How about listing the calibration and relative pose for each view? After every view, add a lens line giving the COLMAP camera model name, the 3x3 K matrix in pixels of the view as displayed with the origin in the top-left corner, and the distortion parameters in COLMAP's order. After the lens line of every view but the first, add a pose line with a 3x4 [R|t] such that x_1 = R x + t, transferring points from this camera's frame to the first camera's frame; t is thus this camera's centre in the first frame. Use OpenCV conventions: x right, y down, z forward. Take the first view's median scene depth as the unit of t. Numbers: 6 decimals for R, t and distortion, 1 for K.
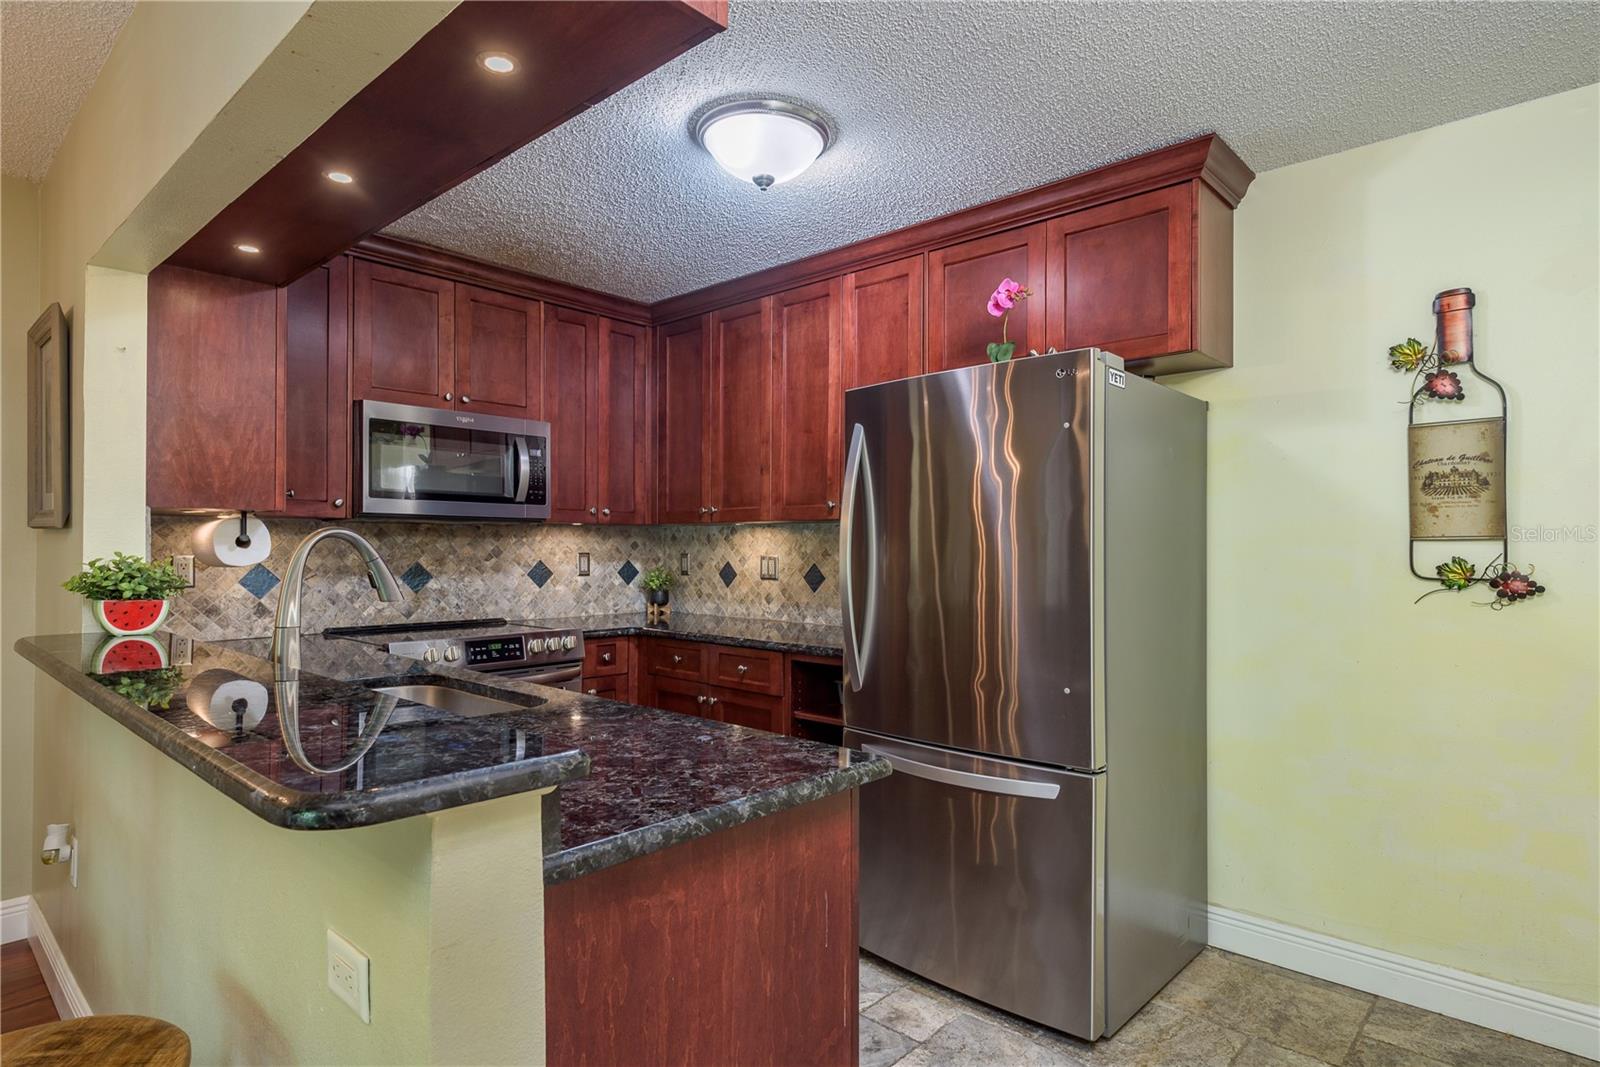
lens RADIAL K [[859.2, 0, 815.8], [0, 859.2, 542.8], [0, 0, 1]] dist [0.023172, -0.012257]
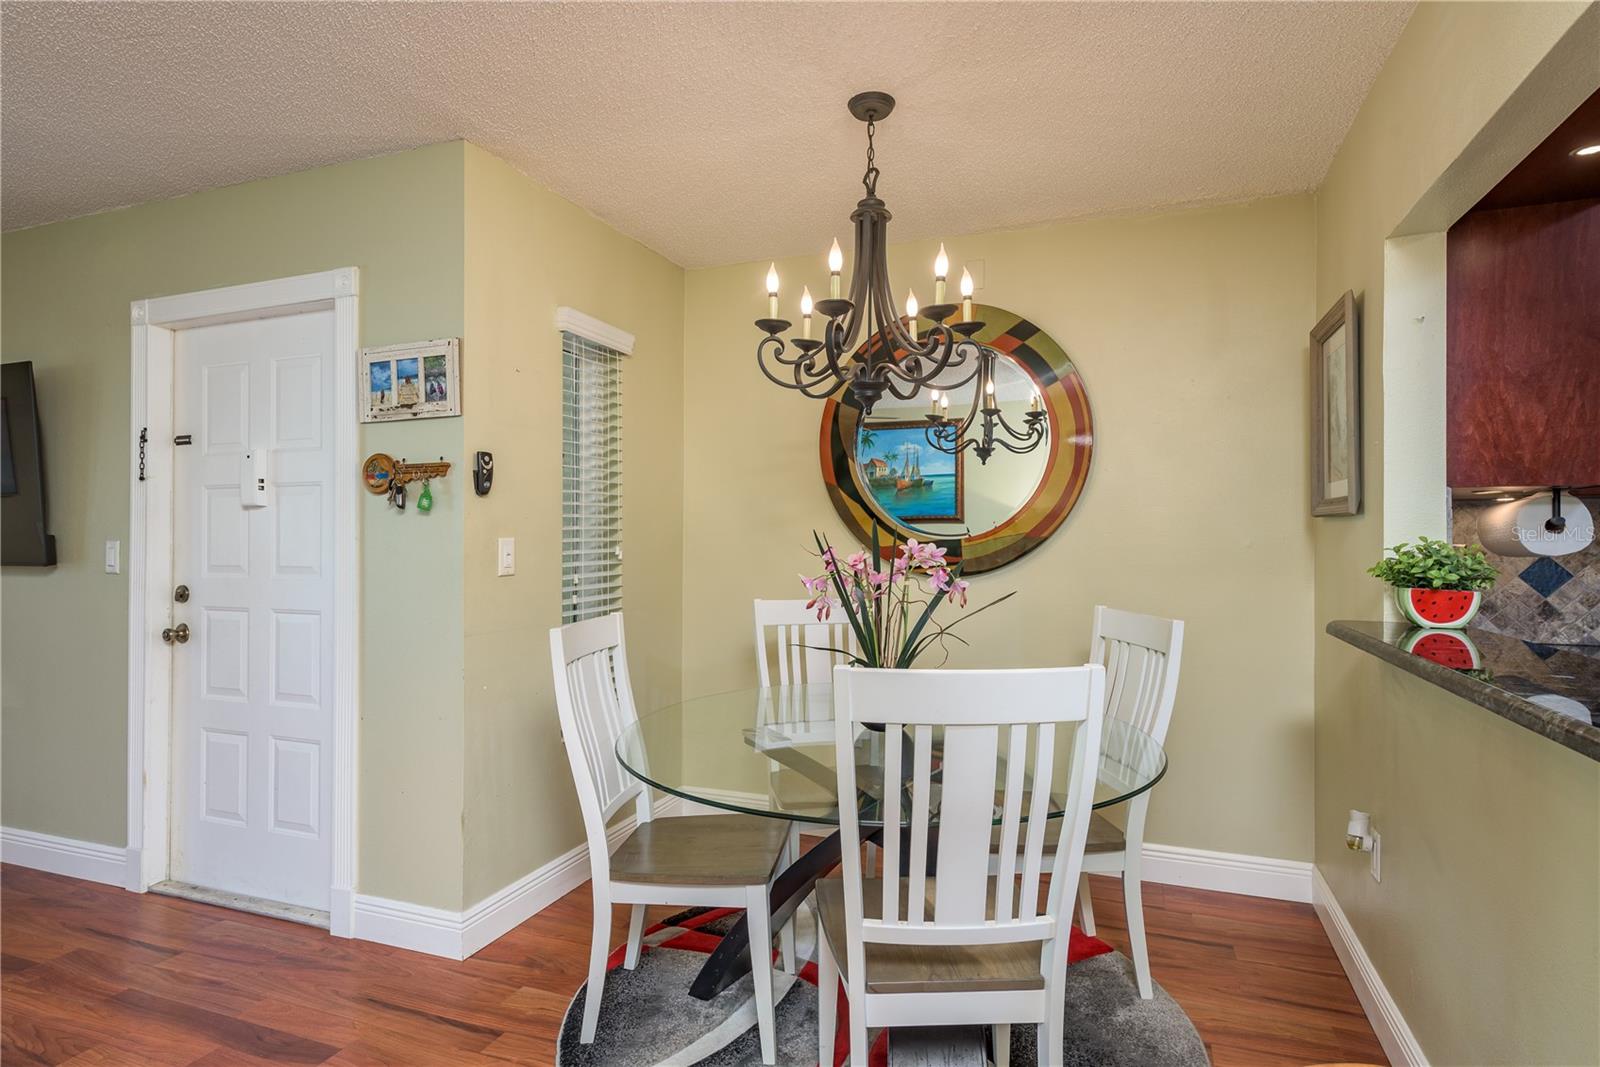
lens RADIAL K [[847.9, 0, 802.6], [0, 847.9, 536.2], [0, 0, 1]] dist [0.023237, -0.012347]
pose [[0.358397, -0.007159, -0.933542, -0.133384], [0.003203, 0.999974, -0.006439, 0.009584], [0.933564, -0.000682, 0.358410, 0.039291]]
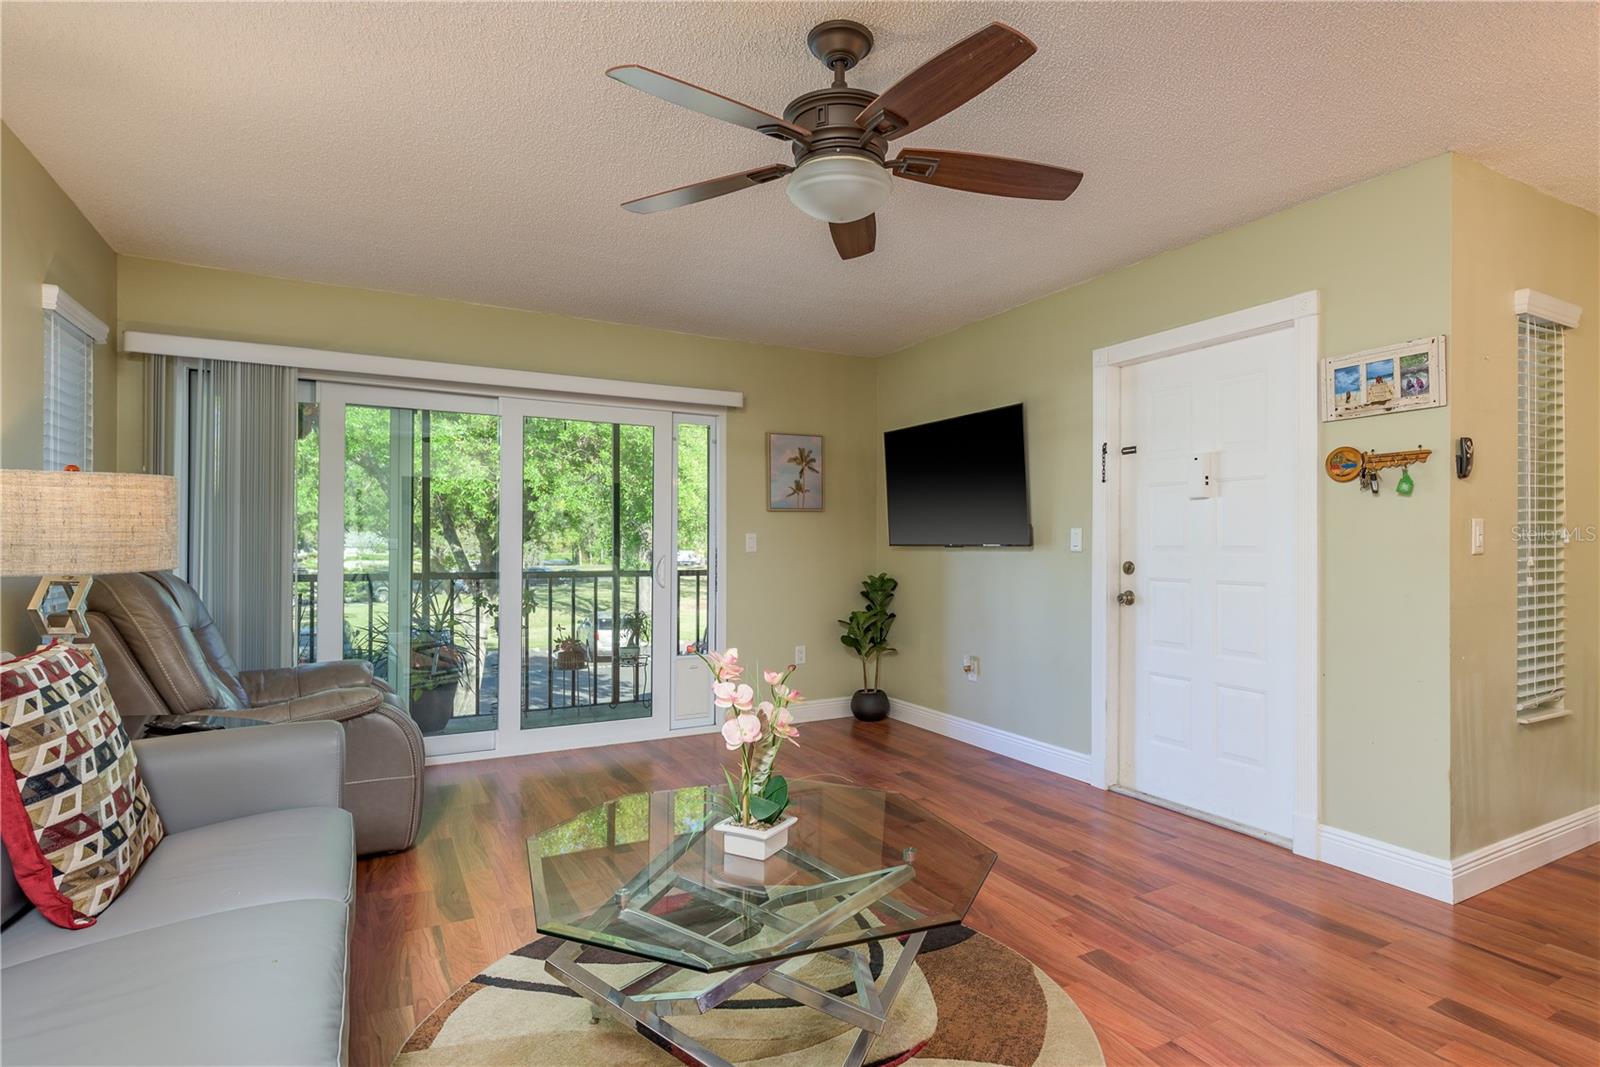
lens RADIAL K [[817.1, 0, 822.1], [0, 817.1, 539.5], [0, 0, 1]] dist [0.003480, -0.000514]
pose [[-0.321609, -0.008178, -0.946837, 0.005069], [-0.001686, 0.999966, -0.008064, 0.035331], [0.946871, -0.000997, -0.321612, -0.312655]]
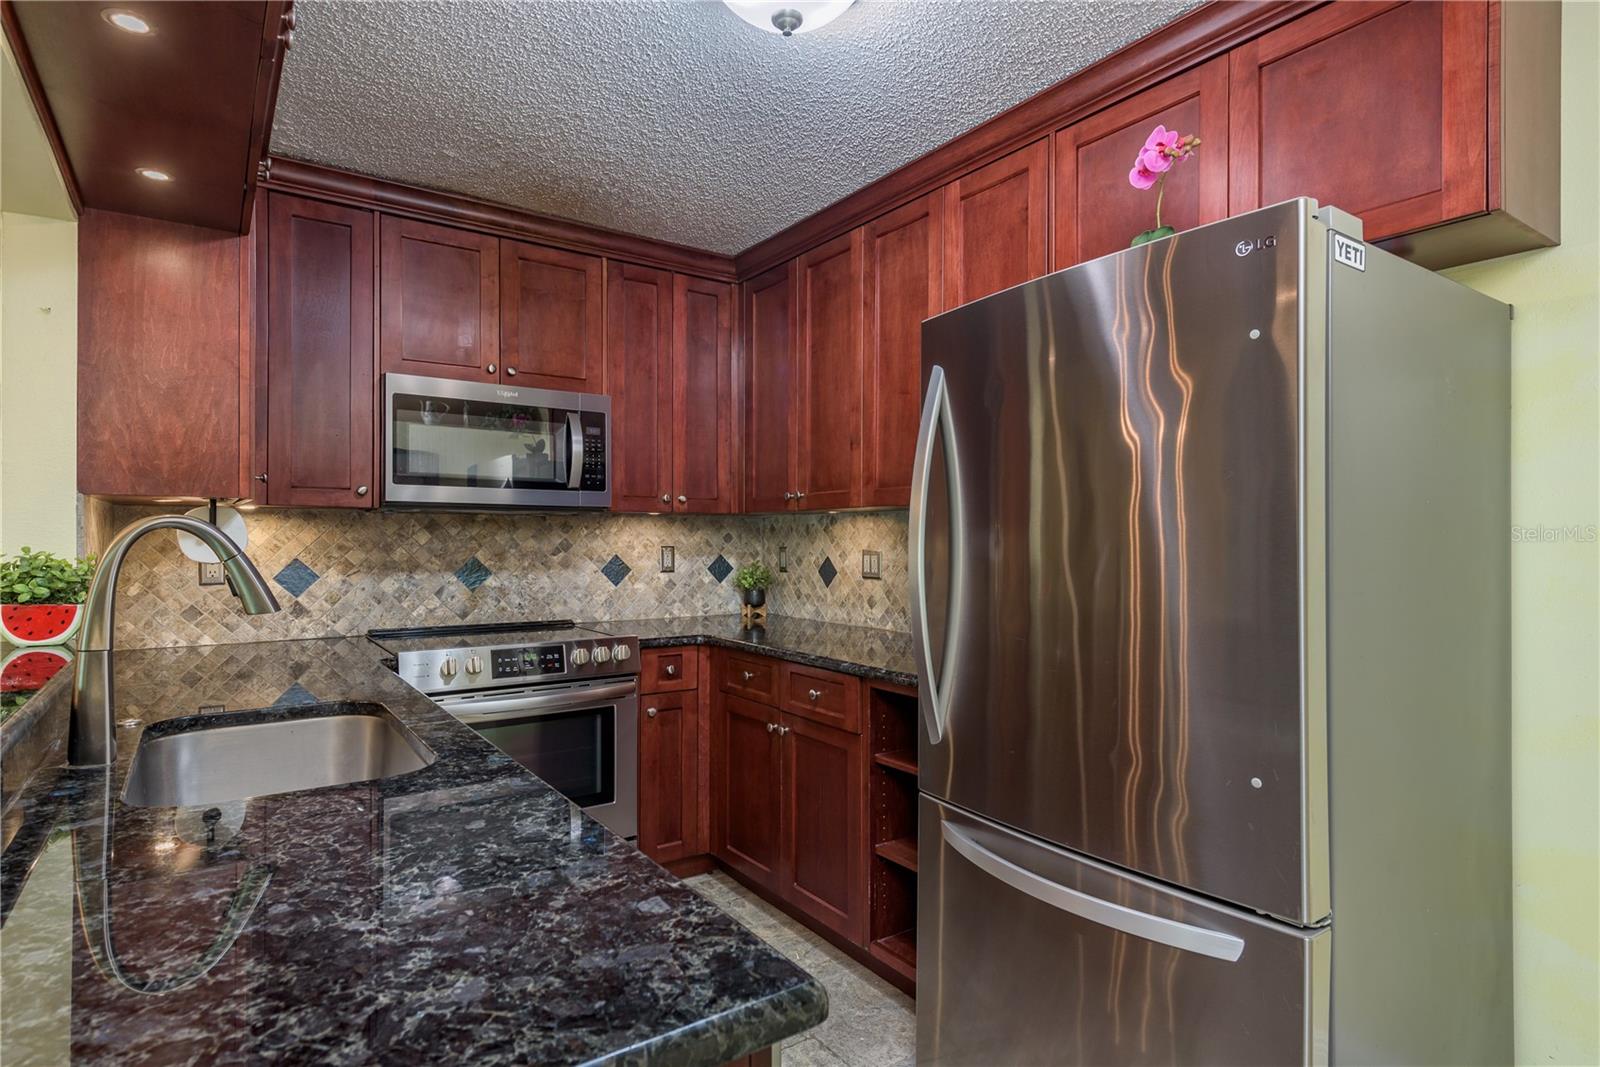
lens RADIAL K [[847.9, 0, 802.6], [0, 847.9, 536.2], [0, 0, 1]] dist [0.023237, -0.012347]
pose [[0.974272, -0.002467, -0.225361, 0.084164], [0.002827, 0.999995, 0.001273, 0.000763], [0.225357, -0.001878, 0.974275, 0.250243]]
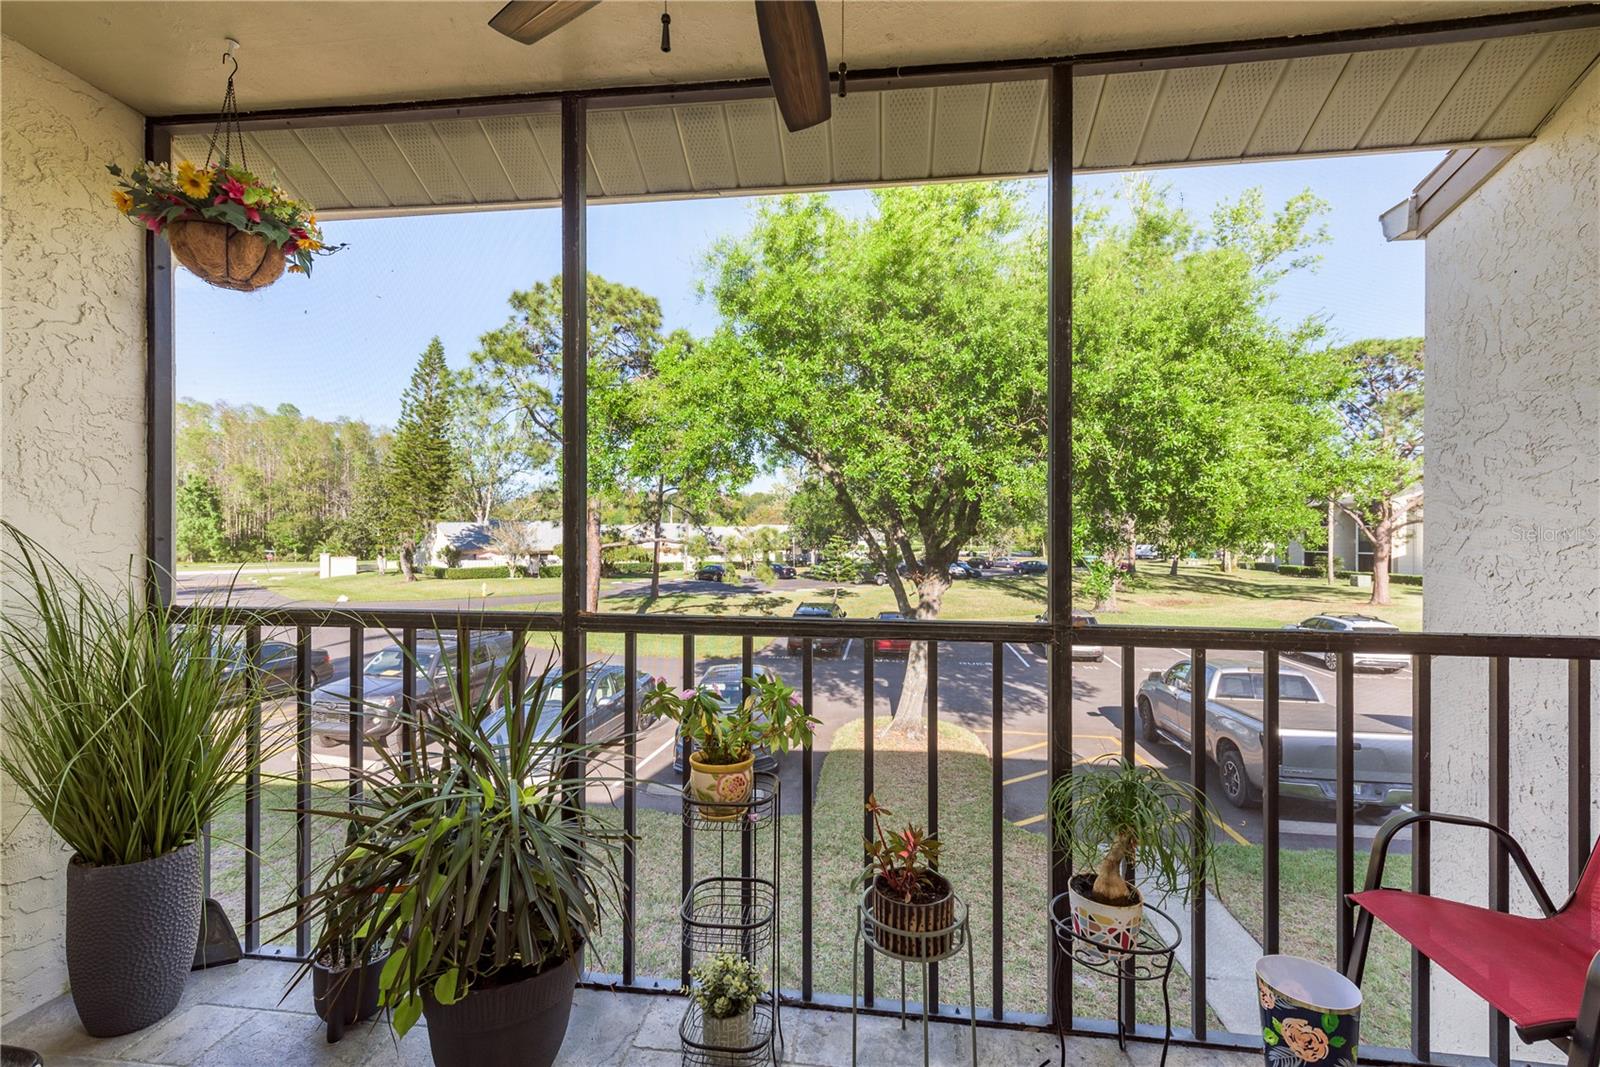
lens RADIAL K [[704.7, 0, 800.0], [0, 704.7, 533.5], [0, 0, 1]] dist [-0.000864, -0.000428]
pose [[-0.818432, -0.006524, -0.574566, -1.256120], [-0.002902, 0.999970, -0.007221, 0.024874], [0.574596, -0.004242, -0.818426, -1.104352]]
